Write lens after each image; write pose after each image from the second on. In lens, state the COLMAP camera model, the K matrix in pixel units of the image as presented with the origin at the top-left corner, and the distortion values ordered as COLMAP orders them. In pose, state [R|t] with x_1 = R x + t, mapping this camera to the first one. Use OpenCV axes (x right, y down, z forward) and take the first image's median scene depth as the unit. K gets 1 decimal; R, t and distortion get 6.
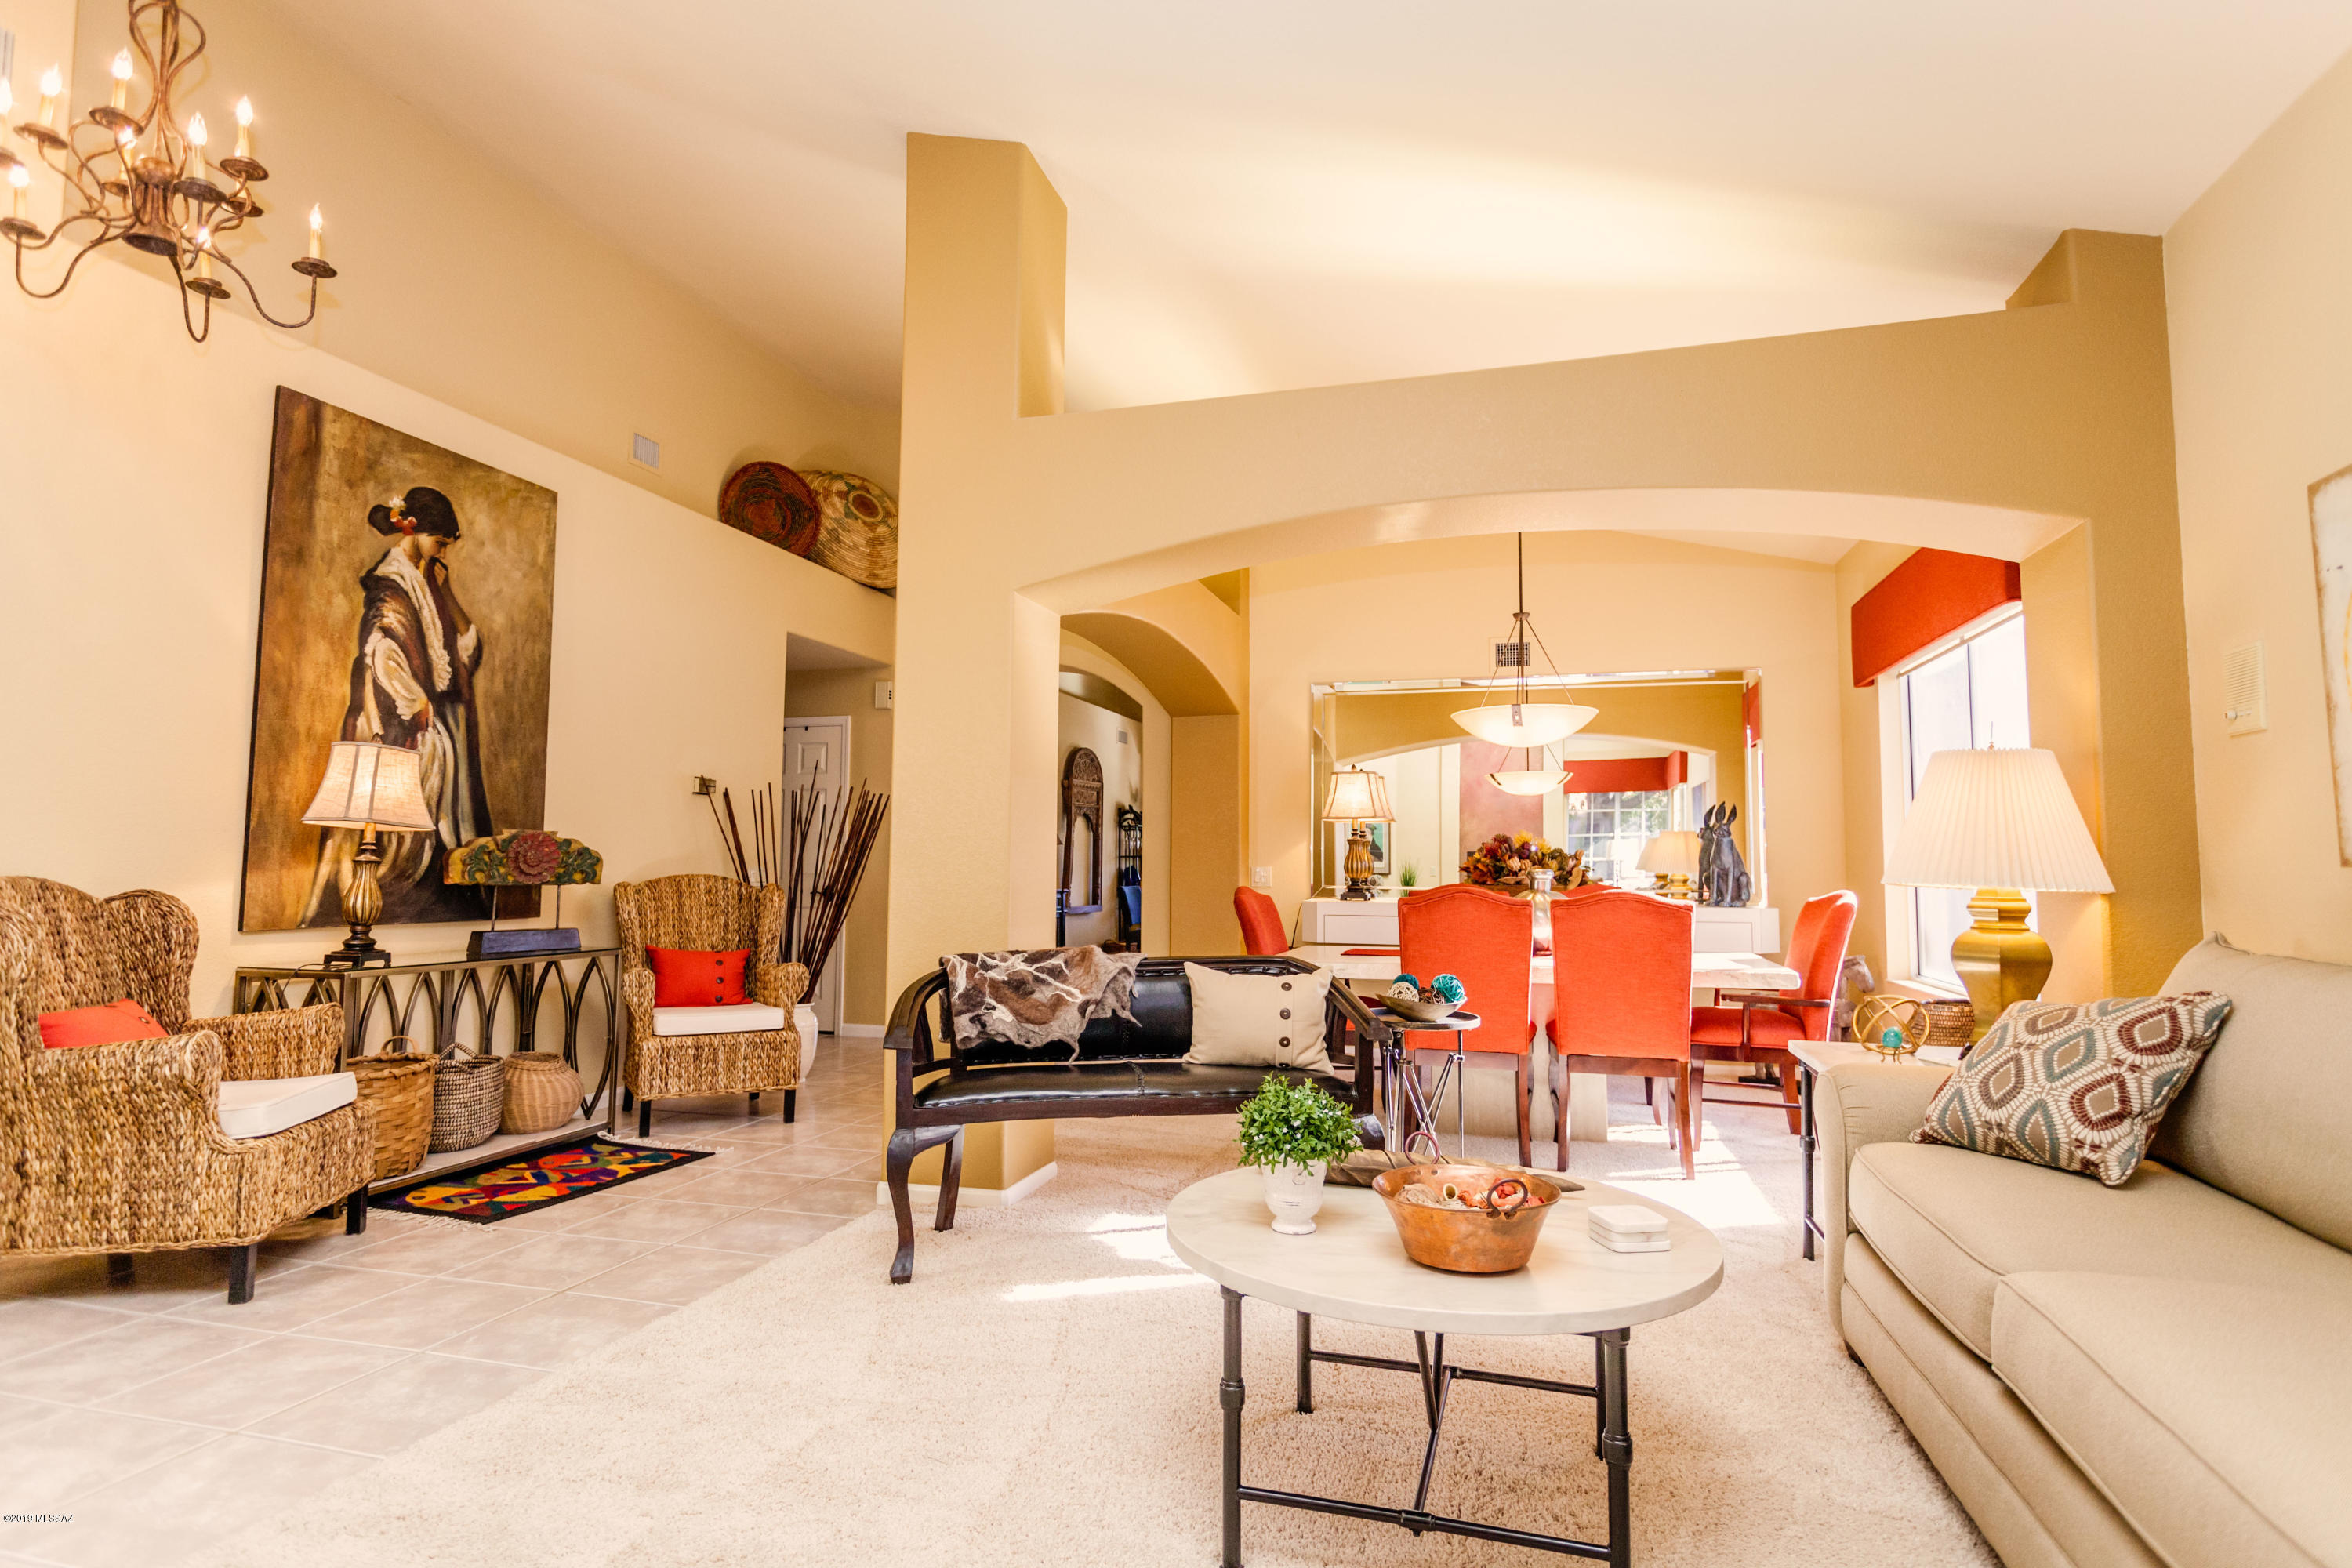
lens RADIAL K [[1211.0, 0, 1167.6], [0, 1211.0, 775.2], [0, 0, 1]] dist [-0.001160, 0.005311]
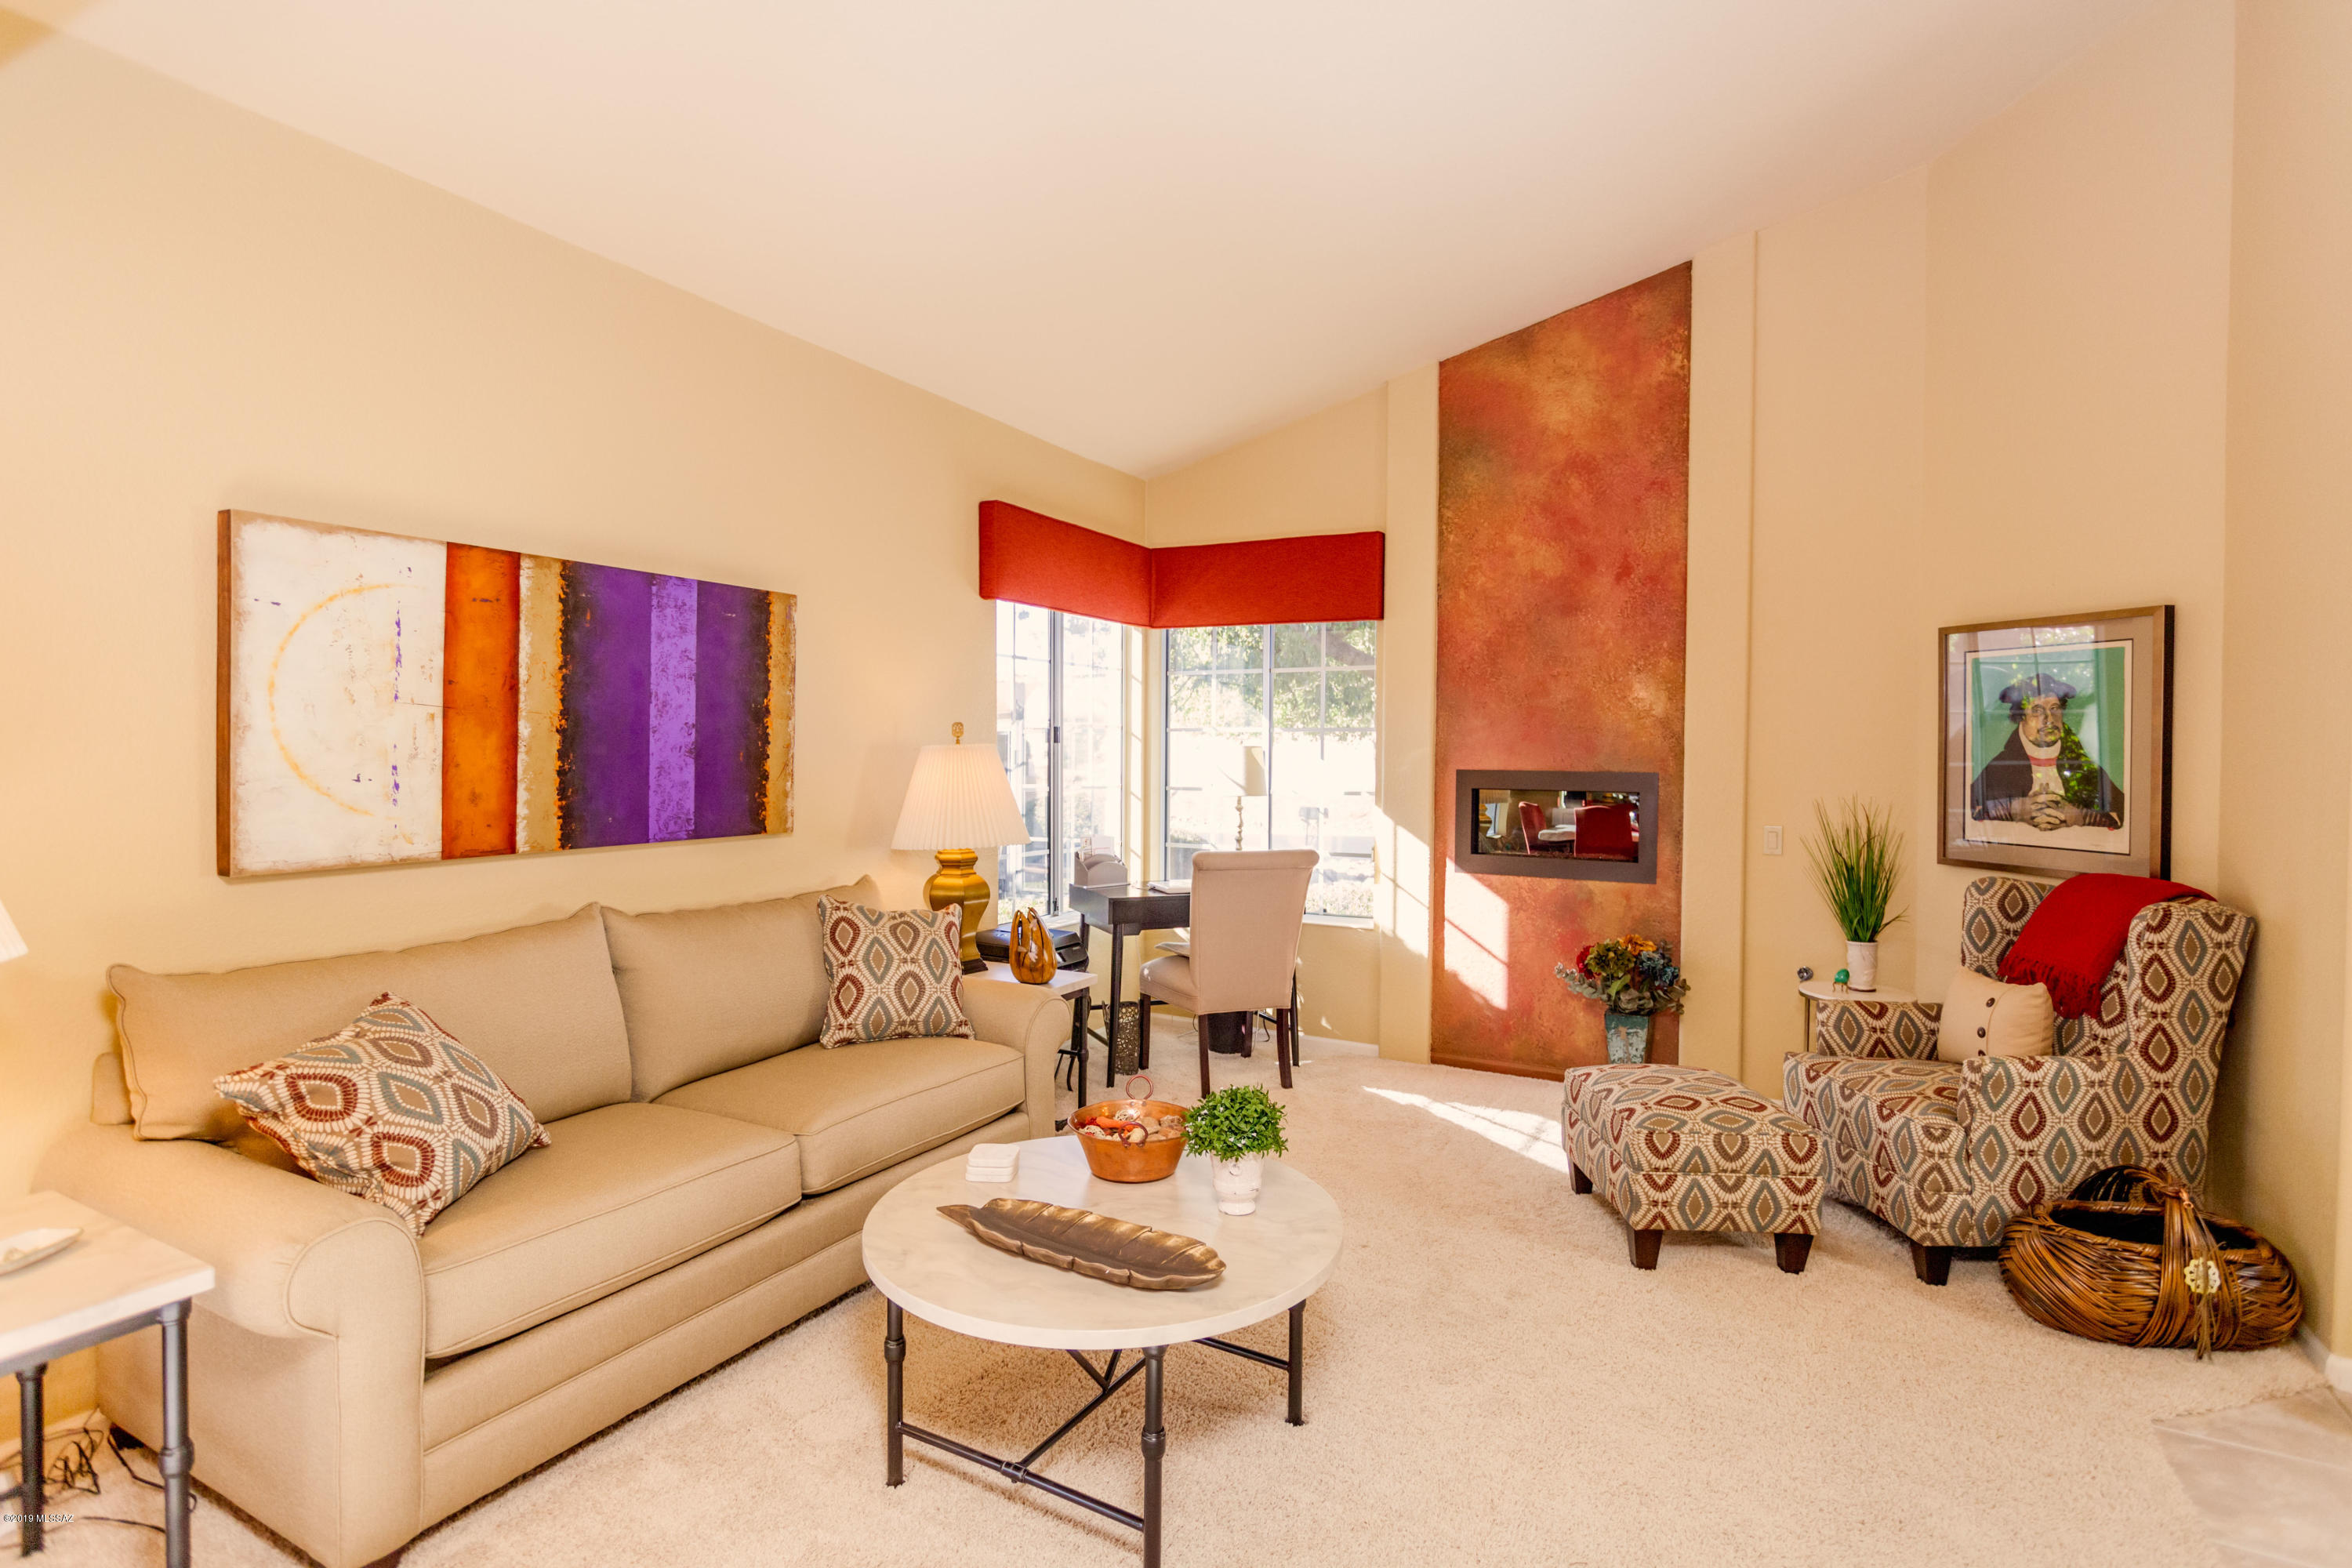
lens RADIAL K [[1172.5, 0, 1177.4], [0, 1172.5, 774.0], [0, 0, 1]] dist [-0.012447, 0.006180]
pose [[-0.979299, -0.021583, 0.201263, -0.027445], [-0.032619, 0.998131, -0.051679, 0.005214], [-0.199772, -0.057174, -0.978173, 0.982670]]
